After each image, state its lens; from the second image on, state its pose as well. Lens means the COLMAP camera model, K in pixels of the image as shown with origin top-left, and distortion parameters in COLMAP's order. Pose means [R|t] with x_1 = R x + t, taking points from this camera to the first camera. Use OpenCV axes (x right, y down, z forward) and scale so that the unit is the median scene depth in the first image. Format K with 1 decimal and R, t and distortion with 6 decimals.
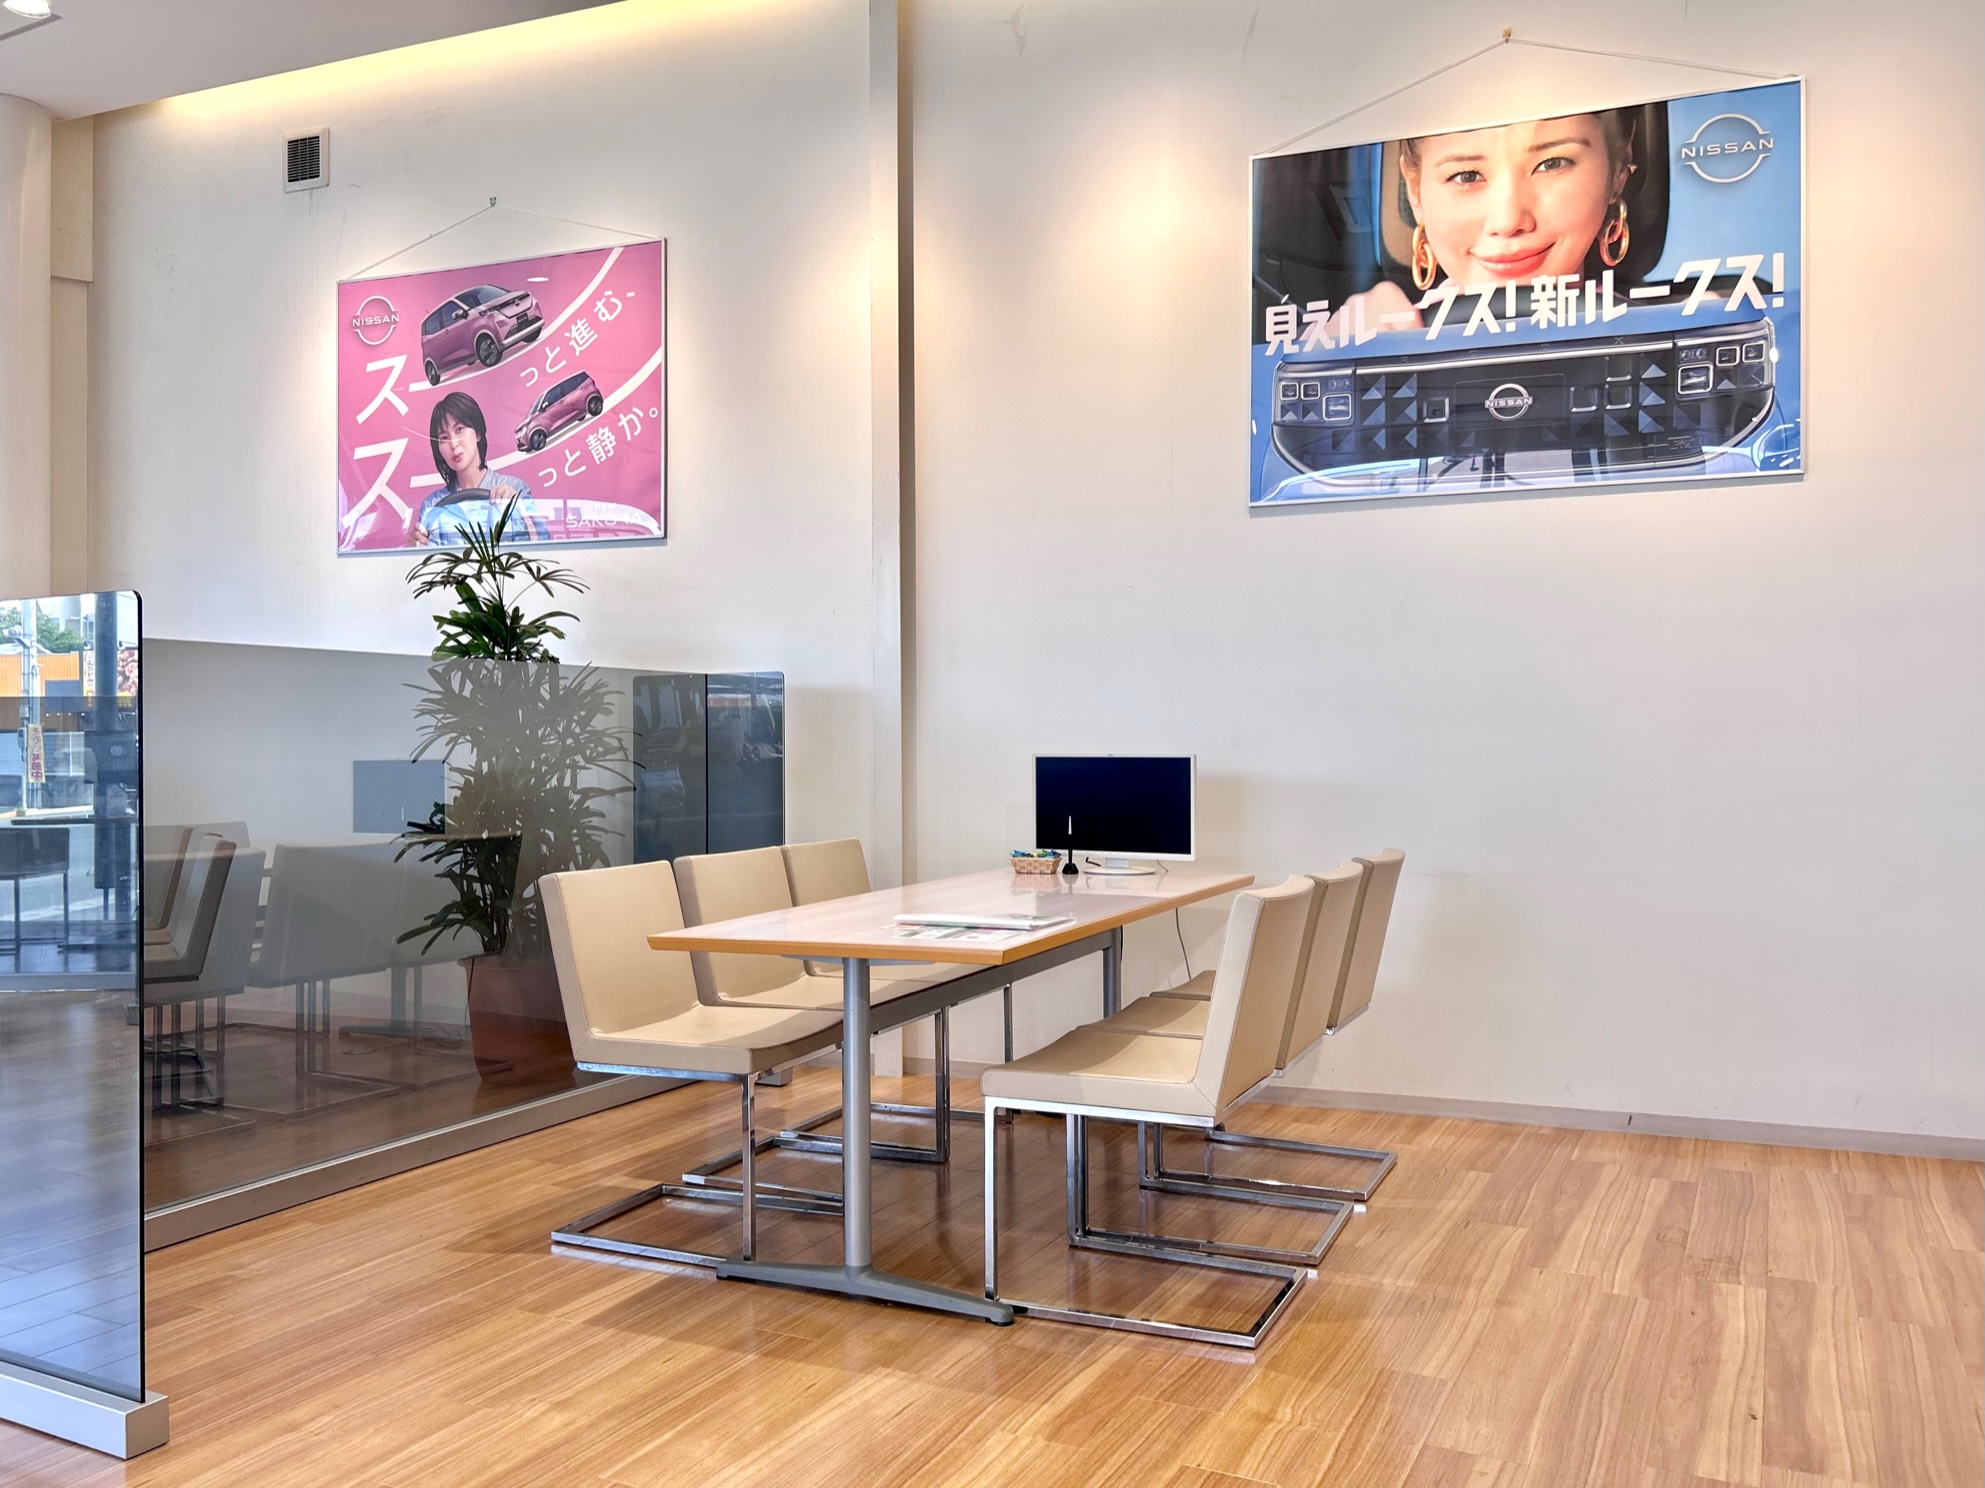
lens RADIAL K [[1705.8, 0, 991.1], [0, 1705.8, 747.1], [0, 0, 1]] dist [0.007648, 0.002633]
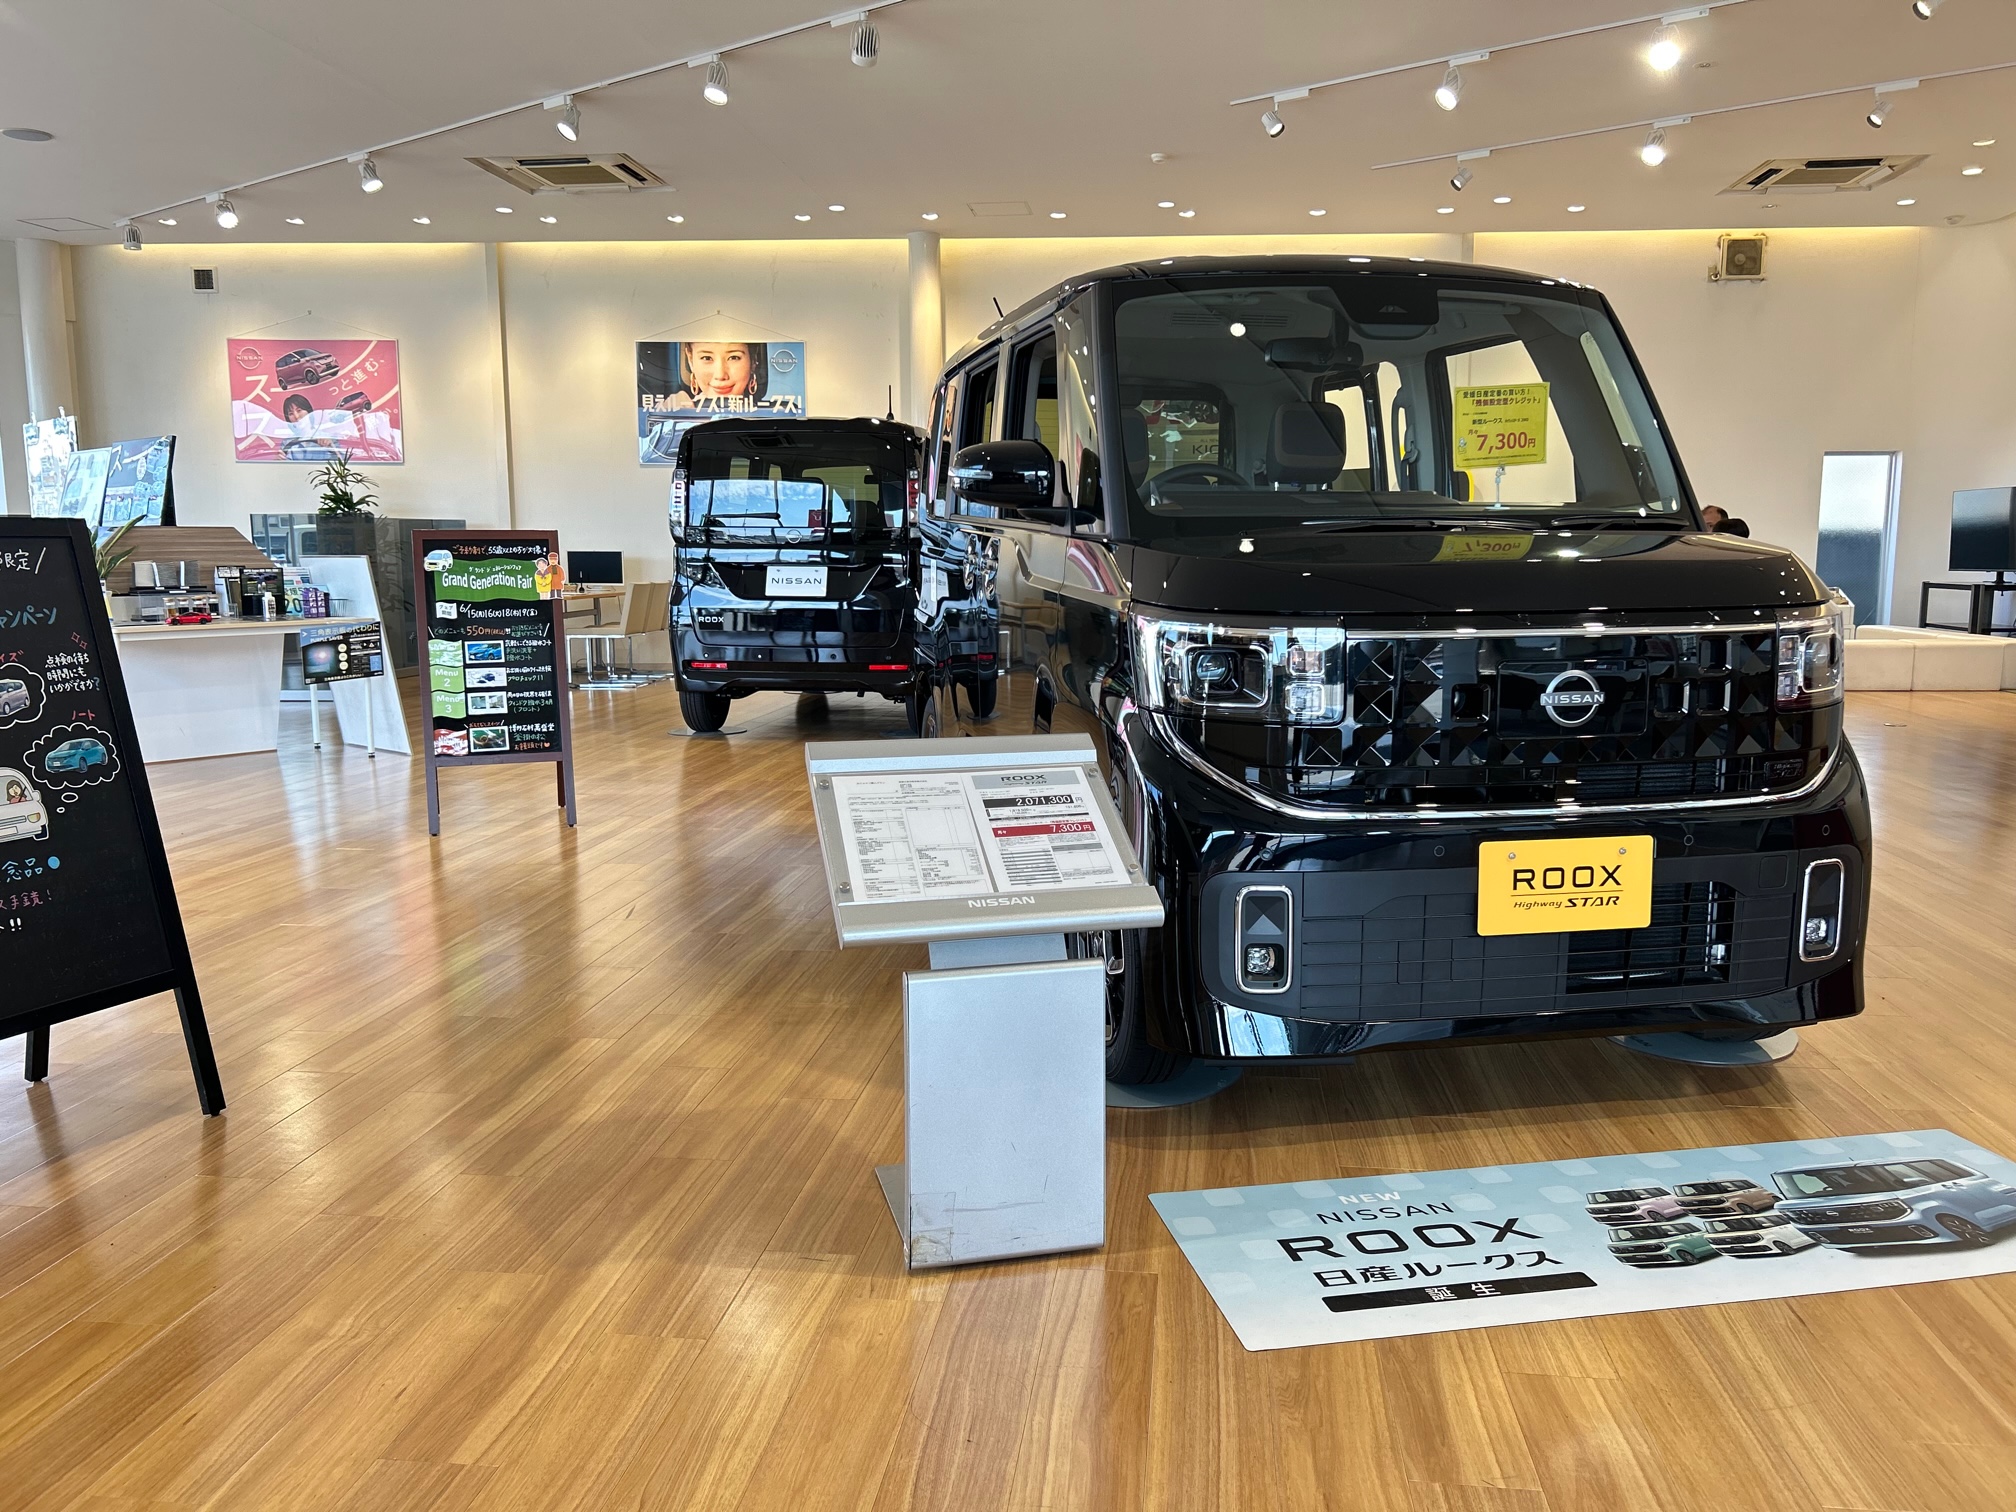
lens RADIAL K [[1517.1, 0, 1006.8], [0, 1517.1, 769.3], [0, 0, 1]] dist [0.015256, 0.001115]
pose [[0.942549, -0.049316, 0.330409, -0.130029], [-0.000774, 0.988719, 0.149782, -0.015405], [-0.334068, -0.141433, 0.931877, -1.584668]]
